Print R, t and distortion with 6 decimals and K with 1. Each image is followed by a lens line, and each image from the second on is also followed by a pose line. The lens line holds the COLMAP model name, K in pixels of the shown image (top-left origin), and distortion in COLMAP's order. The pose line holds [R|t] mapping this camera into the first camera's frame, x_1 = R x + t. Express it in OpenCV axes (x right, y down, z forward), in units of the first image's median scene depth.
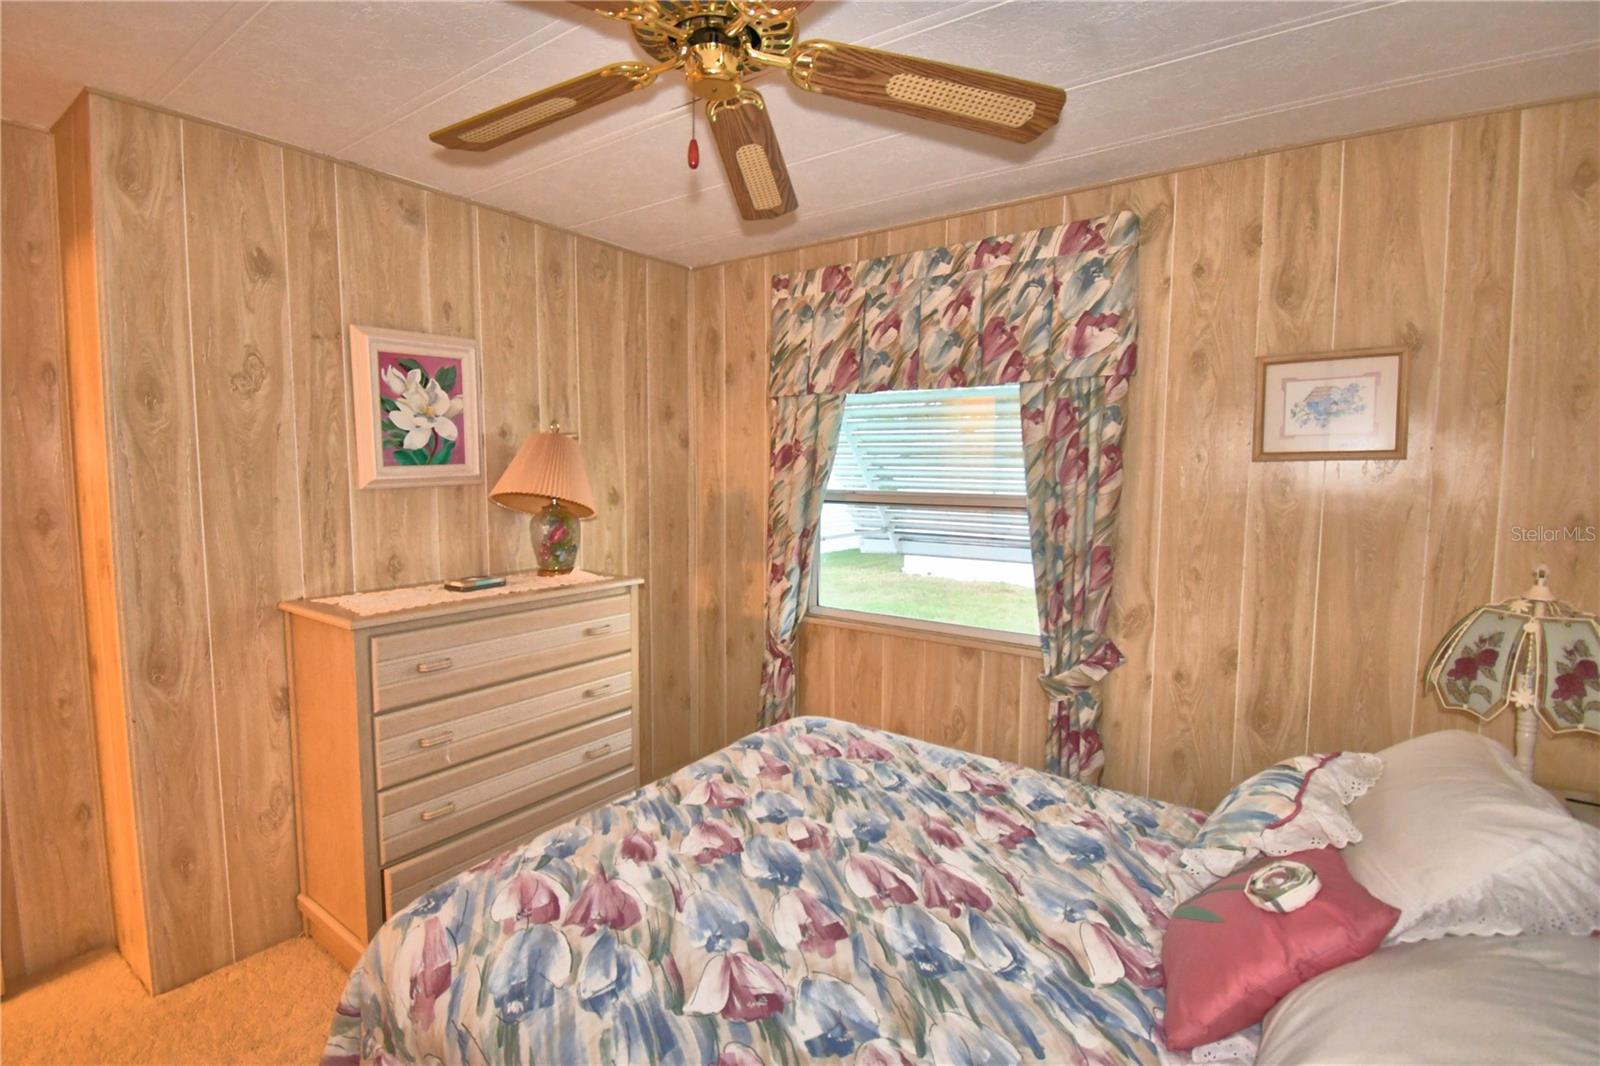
lens RADIAL K [[745.4, 0, 791.4], [0, 745.4, 533.2], [0, 0, 1]] dist [0.026424, -0.030305]
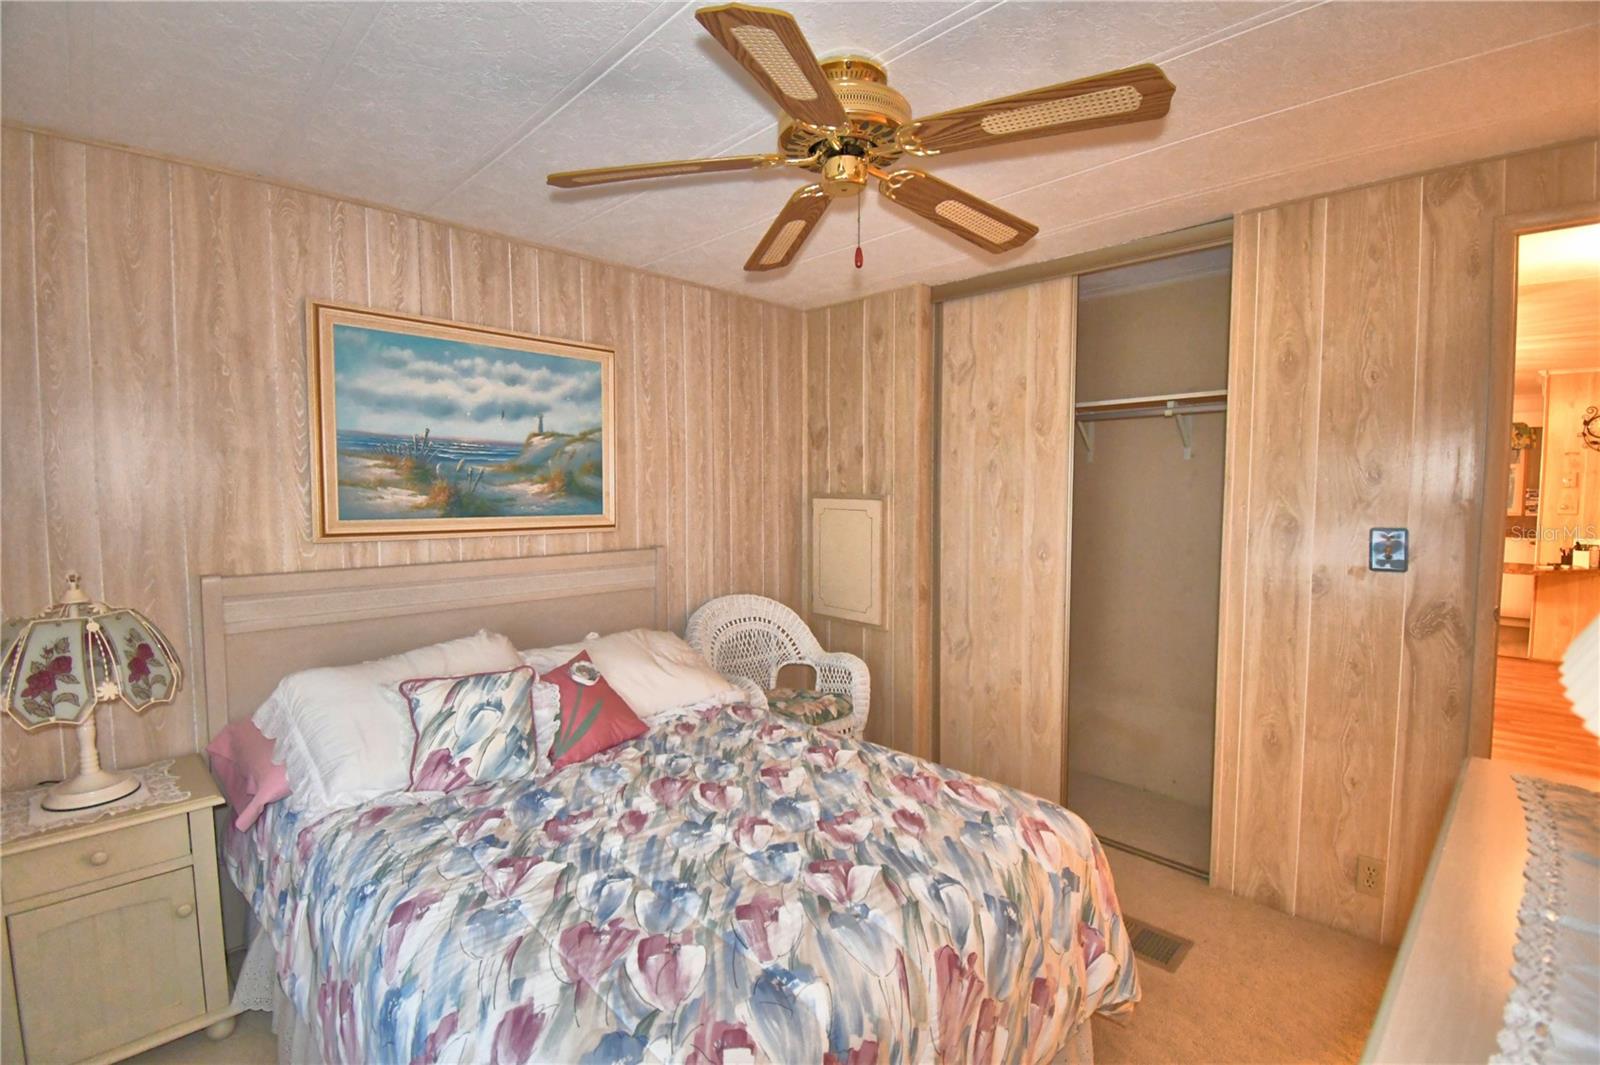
lens RADIAL K [[712.7, 0, 800.0], [0, 712.7, 532.5], [0, 0, 1]] dist [0.019626, -0.021977]
pose [[-0.986914, -0.017445, 0.160300, -0.131096], [0.007058, 0.988504, 0.151030, -0.110416], [-0.161092, 0.150186, -0.975445, 1.275996]]
